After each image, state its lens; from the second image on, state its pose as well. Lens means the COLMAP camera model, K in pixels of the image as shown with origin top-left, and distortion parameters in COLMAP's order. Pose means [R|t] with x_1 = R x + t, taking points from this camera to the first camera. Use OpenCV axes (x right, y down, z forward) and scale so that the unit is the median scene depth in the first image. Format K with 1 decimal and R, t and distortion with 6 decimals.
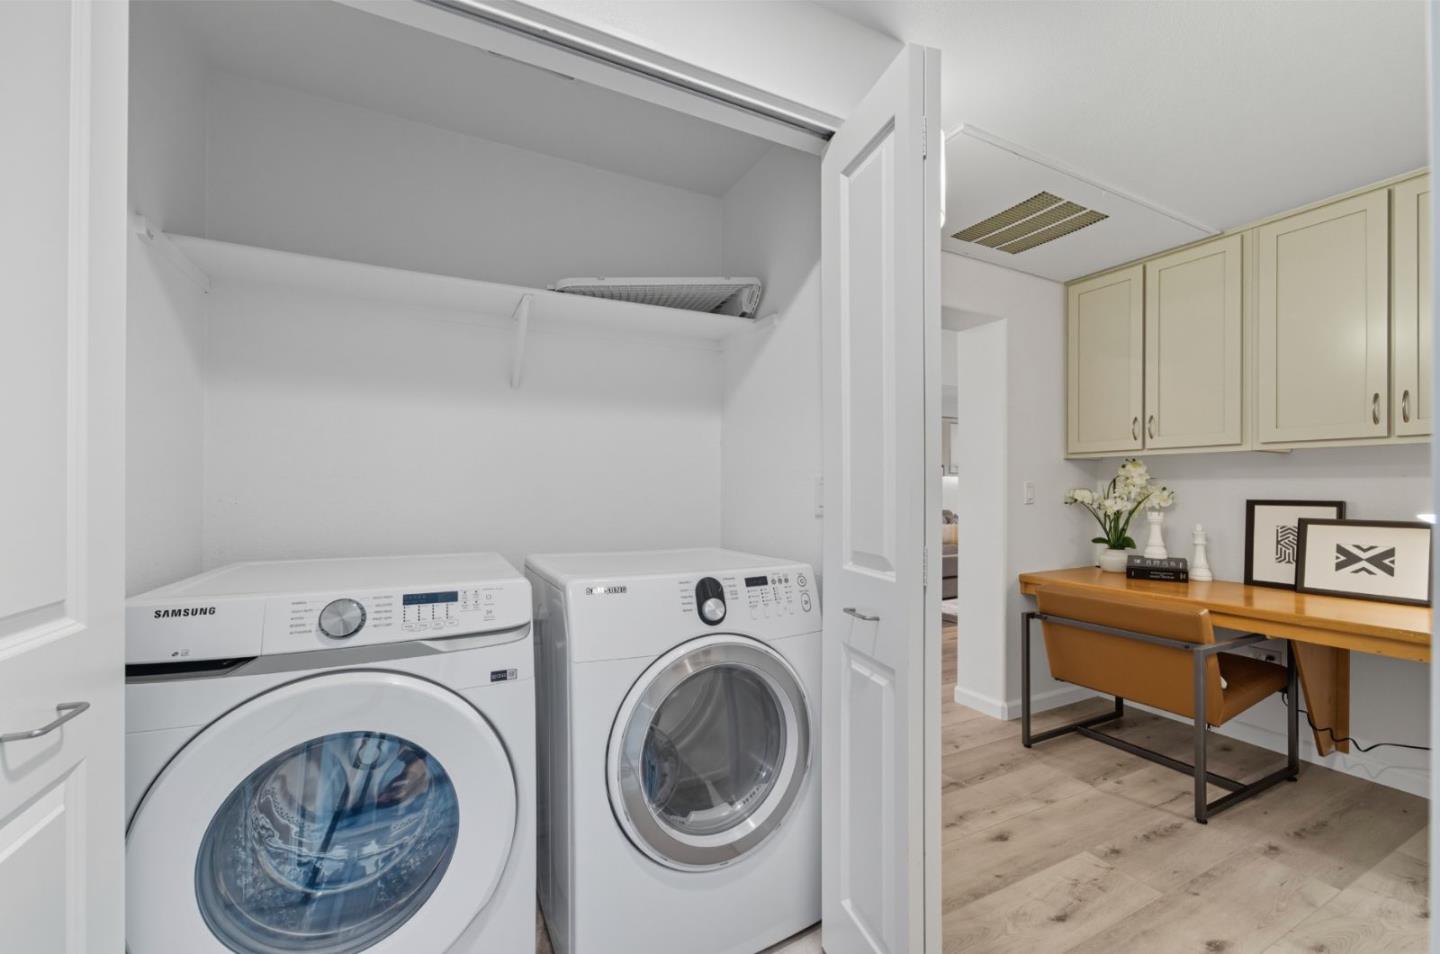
lens RADIAL K [[587.2, 0, 719.1], [0, 587.2, 488.7], [0, 0, 1]] dist [-0.016251, 0.003697]
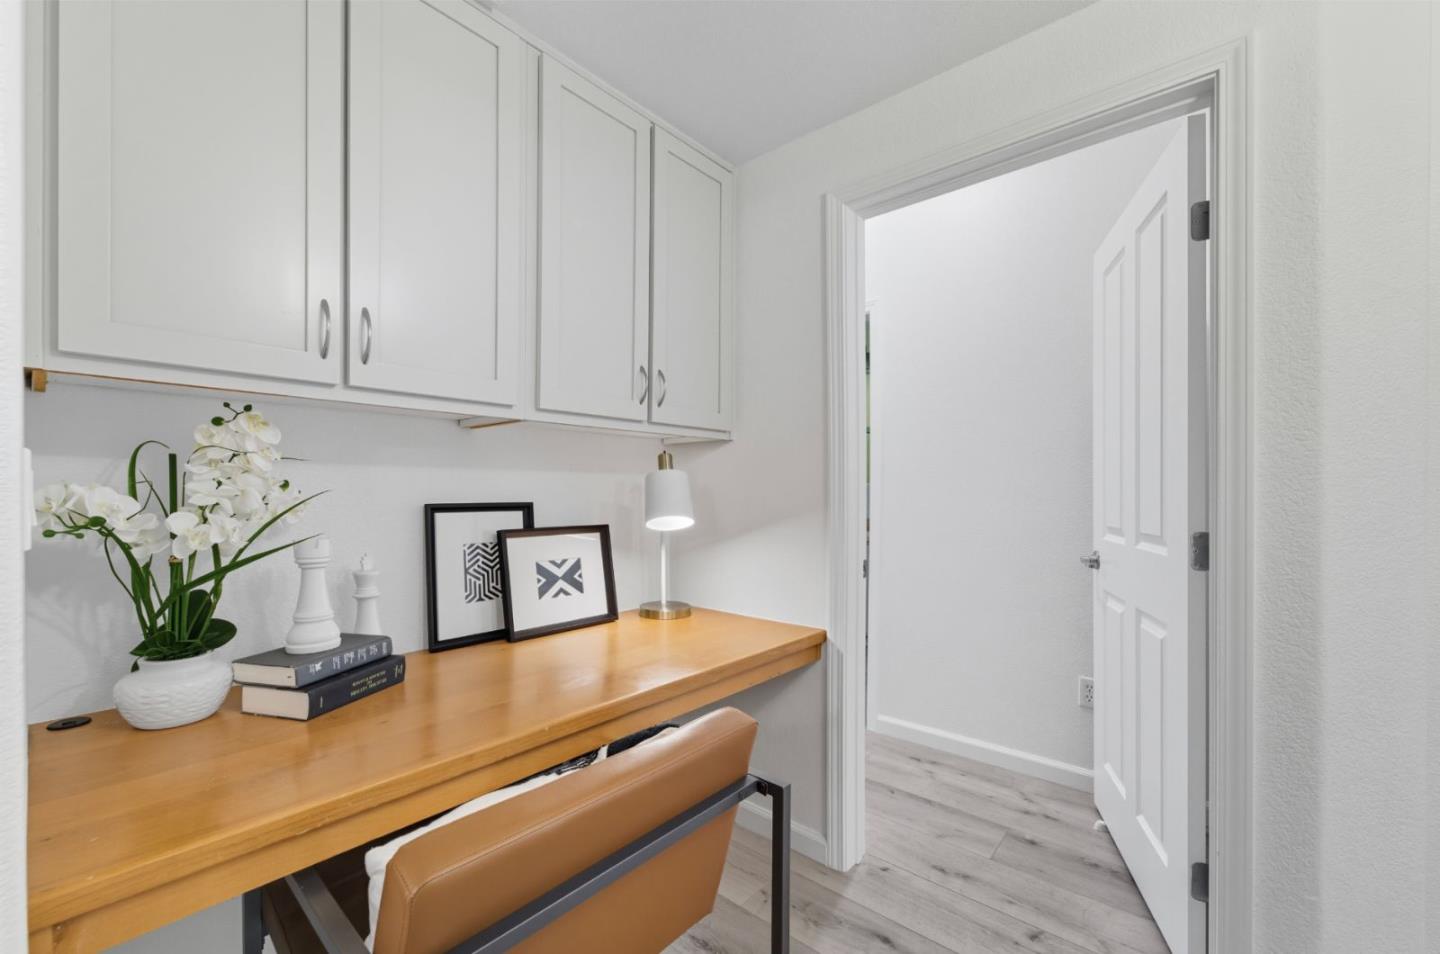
lens RADIAL K [[587.2, 0, 717.7], [0, 587.2, 485.6], [0, 0, 1]] dist [-0.016251, 0.003697]
pose [[-0.368058, 0.000214, 0.929803, 0.298068], [-0.009229, 0.999950, -0.003883, 0.000288], [-0.929757, -0.010010, -0.368037, 1.051182]]
